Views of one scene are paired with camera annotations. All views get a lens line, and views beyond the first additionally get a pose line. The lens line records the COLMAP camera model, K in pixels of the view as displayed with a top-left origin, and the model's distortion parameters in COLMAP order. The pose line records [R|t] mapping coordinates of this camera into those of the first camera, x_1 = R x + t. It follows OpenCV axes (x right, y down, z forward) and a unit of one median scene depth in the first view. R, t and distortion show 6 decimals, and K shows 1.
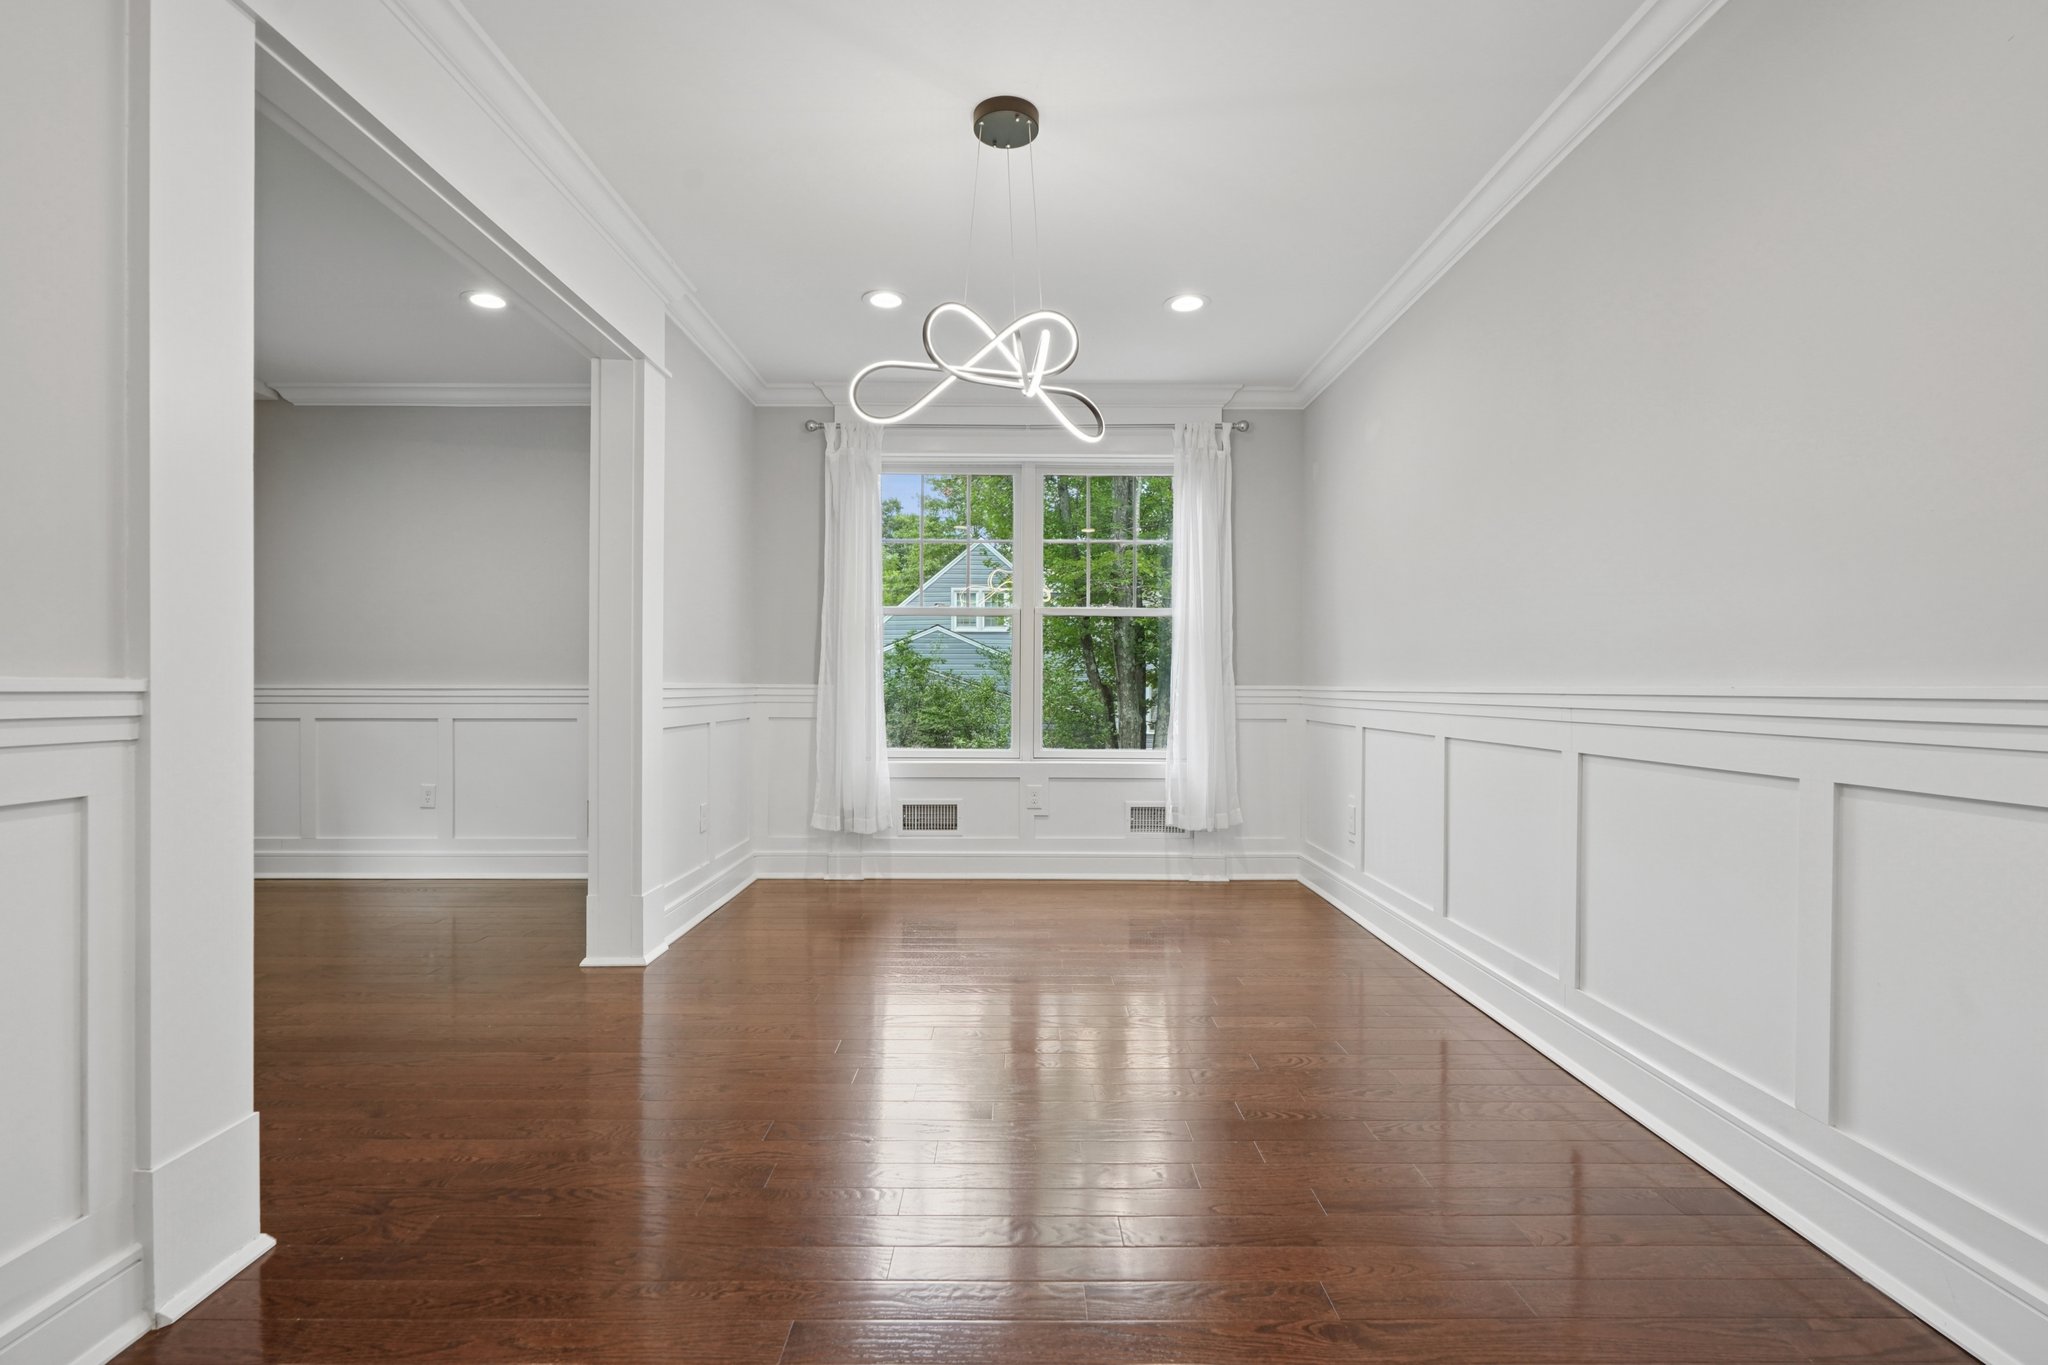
lens RADIAL K [[936.1, 0, 1011.8], [0, 936.1, 688.3], [0, 0, 1]] dist [-0.013347, -0.002692]
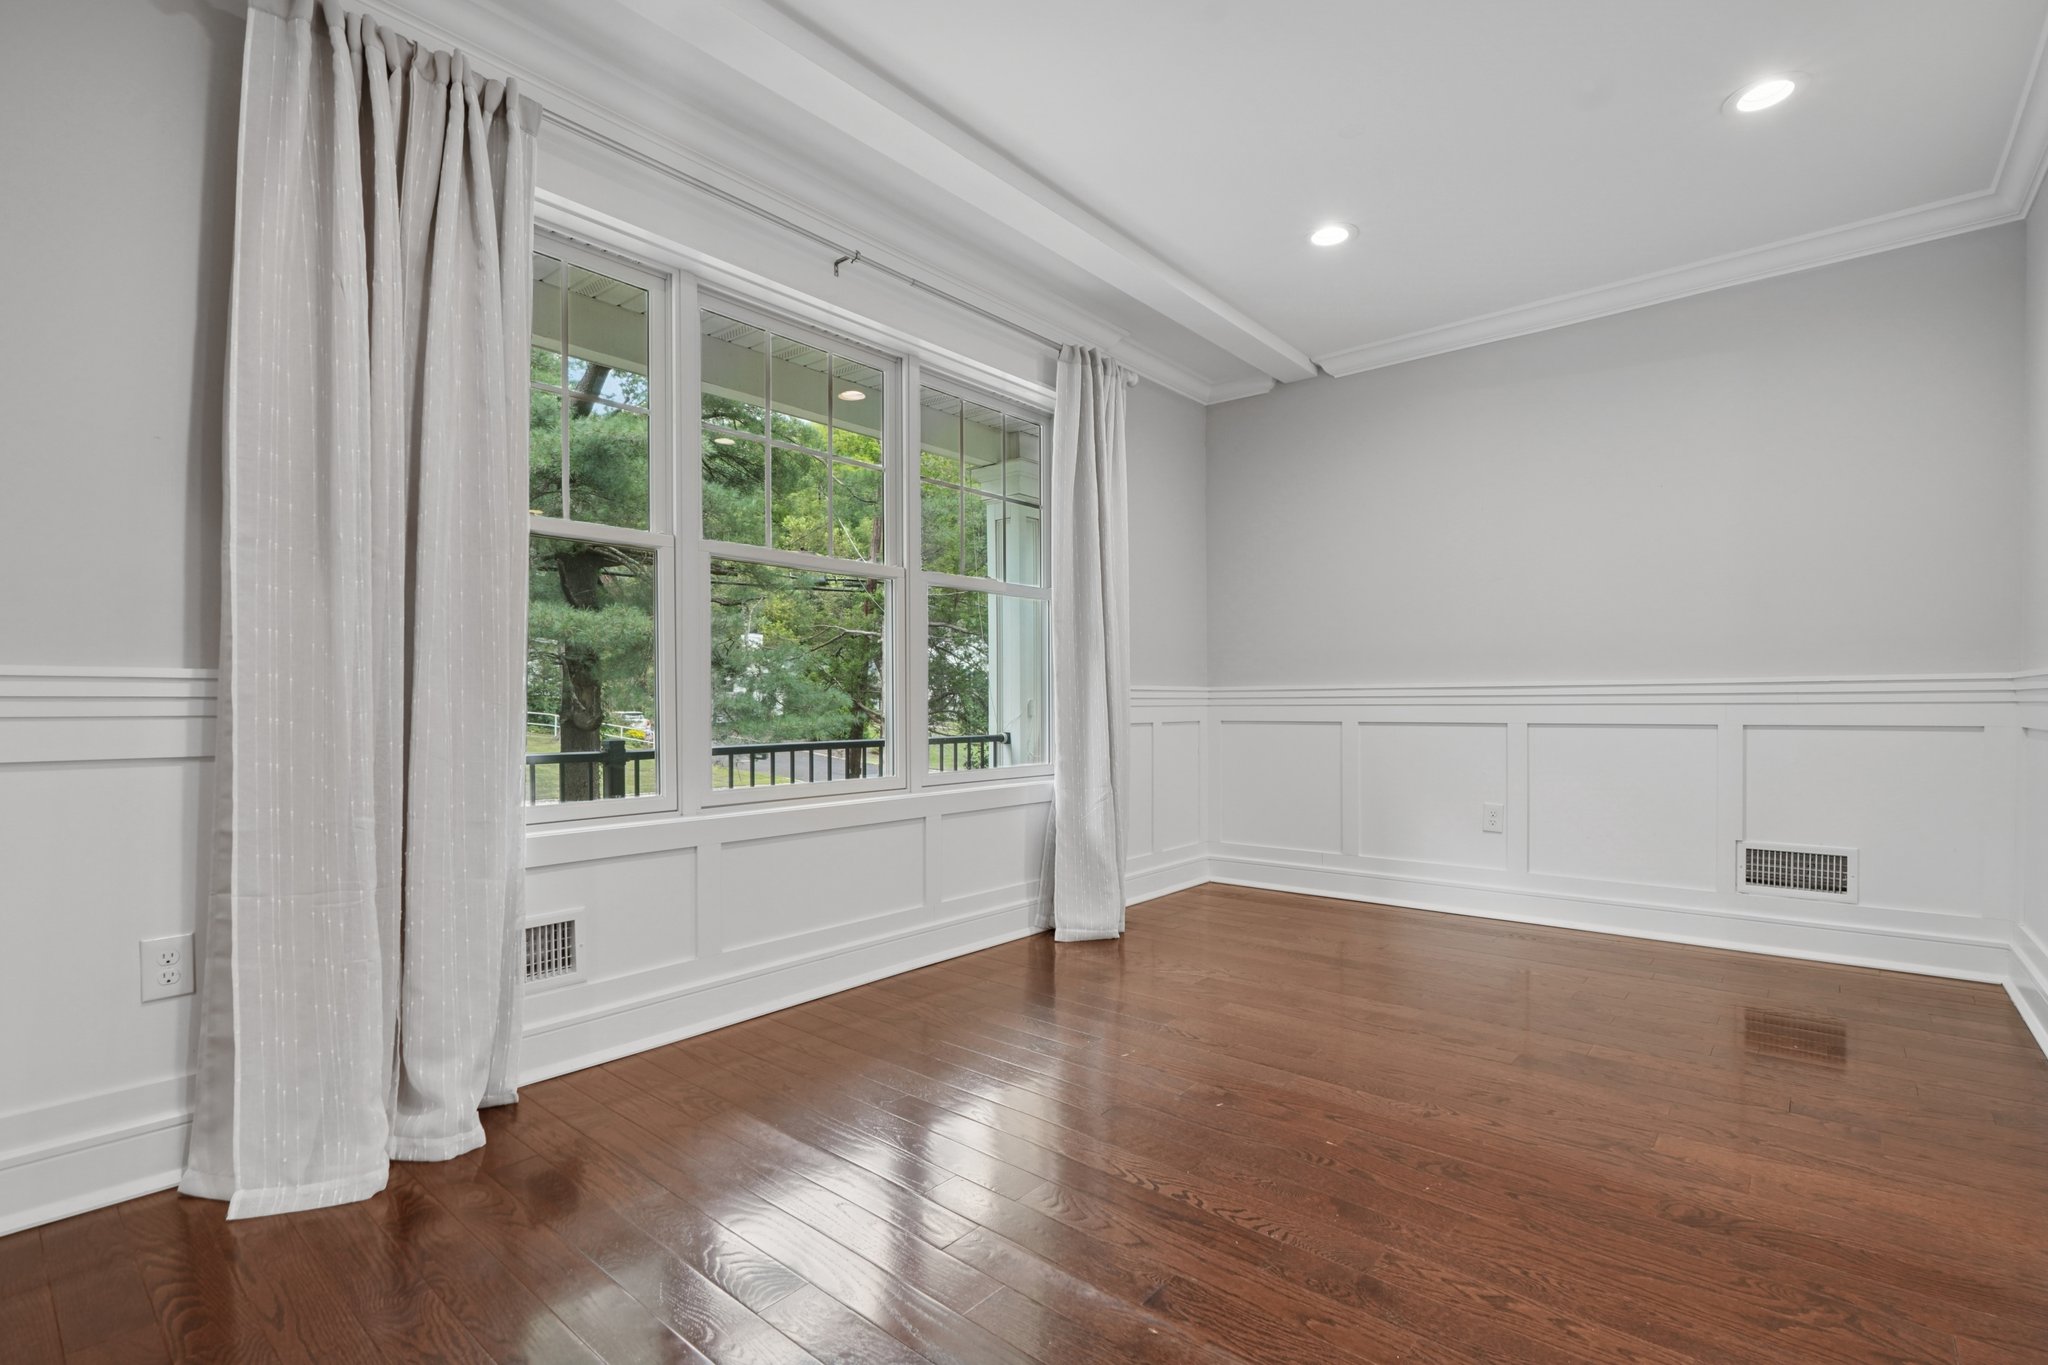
lens RADIAL K [[936.1, 0, 1024.4], [0, 936.1, 687.8], [0, 0, 1]] dist [-0.013347, -0.002692]
pose [[0.754633, -0.014074, -0.655996, -0.468839], [0.001735, 0.999809, -0.019455, 0.019655], [0.656145, 0.013543, 0.754513, 0.128141]]
